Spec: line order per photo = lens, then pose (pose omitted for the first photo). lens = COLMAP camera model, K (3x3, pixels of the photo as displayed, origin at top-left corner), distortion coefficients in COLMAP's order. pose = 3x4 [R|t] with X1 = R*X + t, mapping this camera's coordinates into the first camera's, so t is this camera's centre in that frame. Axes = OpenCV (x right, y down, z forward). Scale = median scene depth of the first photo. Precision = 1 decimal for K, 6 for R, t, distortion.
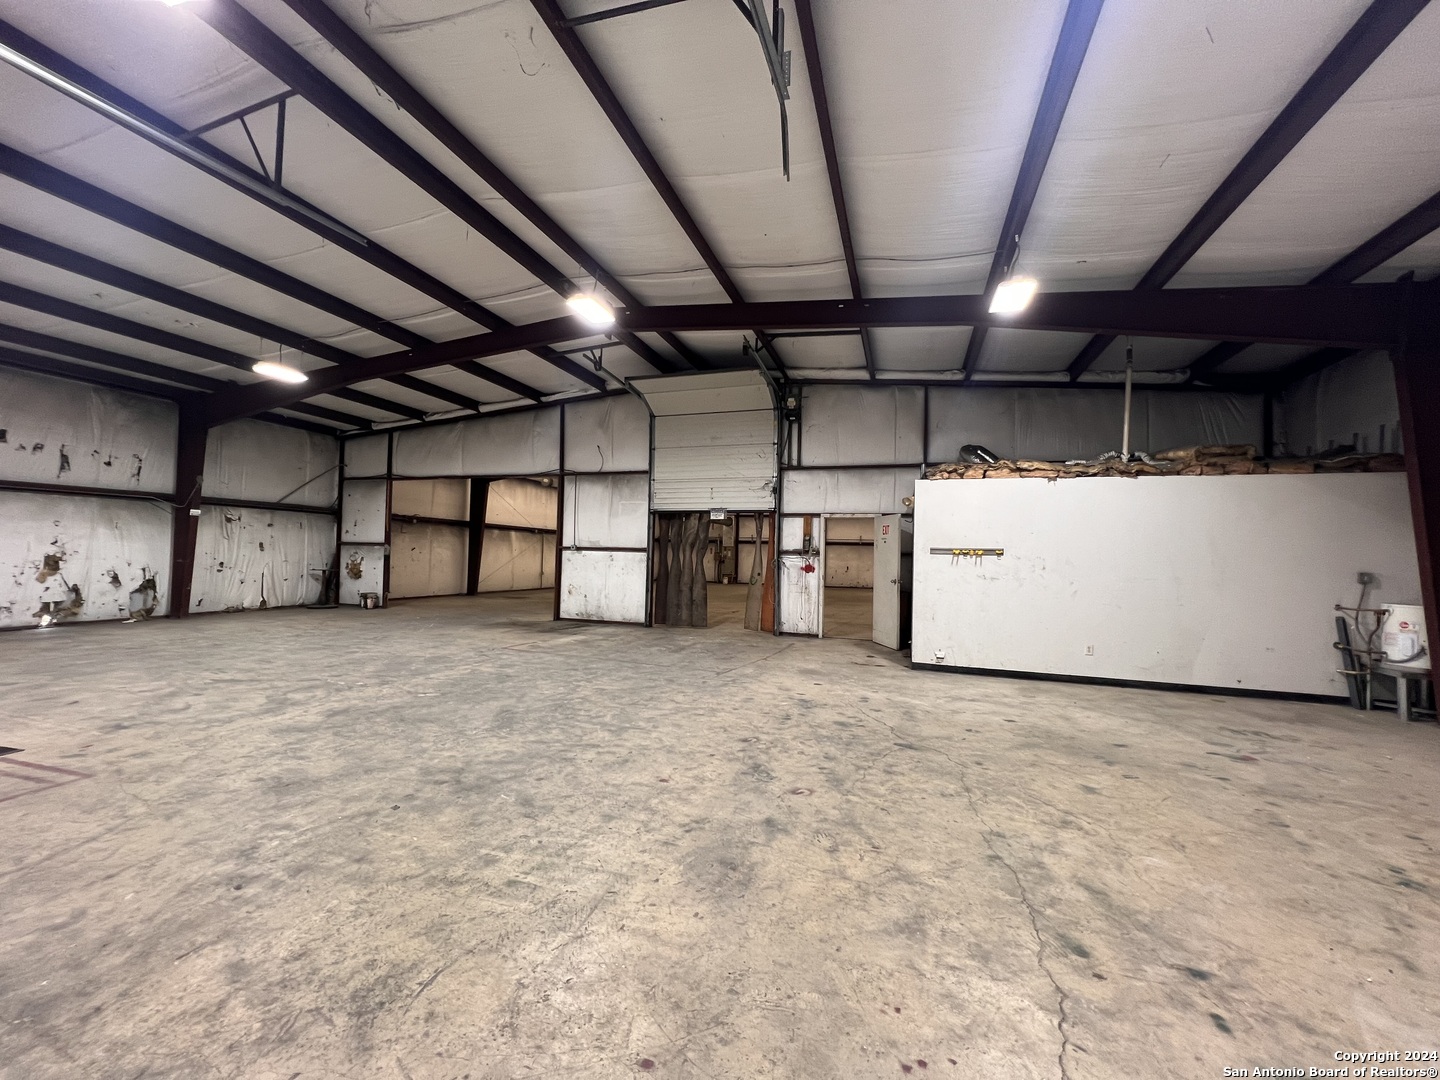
lens RADIAL K [[576.8, 0, 715.6], [0, 576.8, 539.4], [0, 0, 1]] dist [-0.001191, 0.000320]
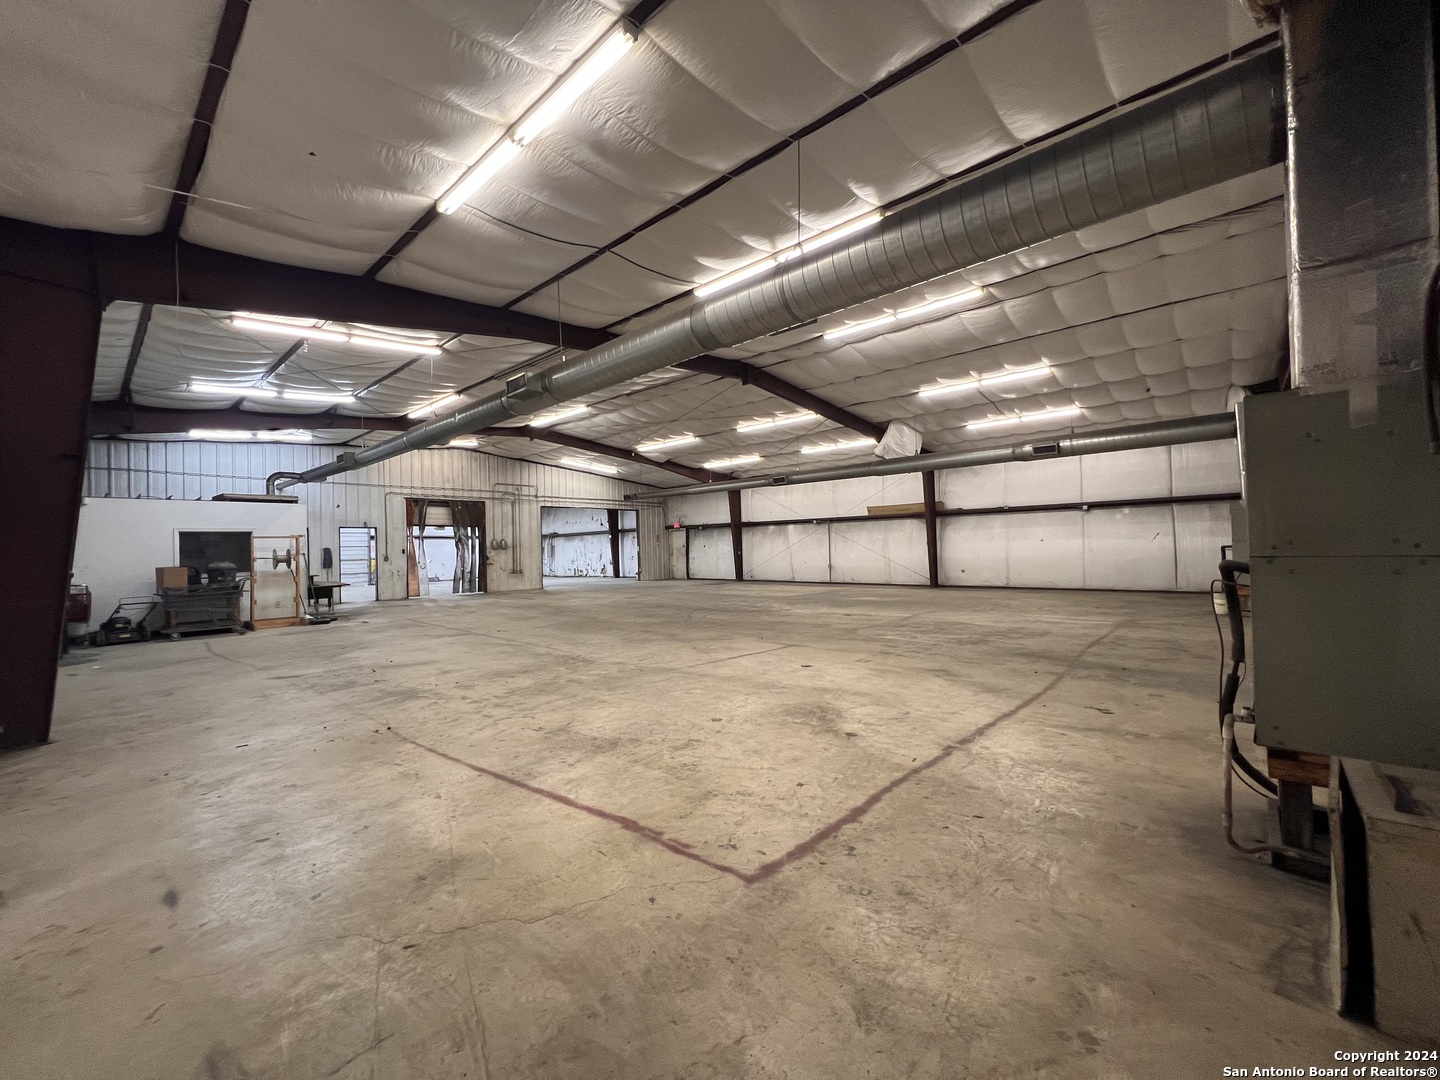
lens RADIAL K [[576.8, 0, 715.6], [0, 576.8, 539.4], [0, 0, 1]] dist [-0.001191, 0.000320]
pose [[-0.403232, -0.031427, -0.914558, 1.205824], [0.040954, 0.997789, -0.052344, 0.111968], [0.914181, -0.058562, -0.401053, 2.363176]]
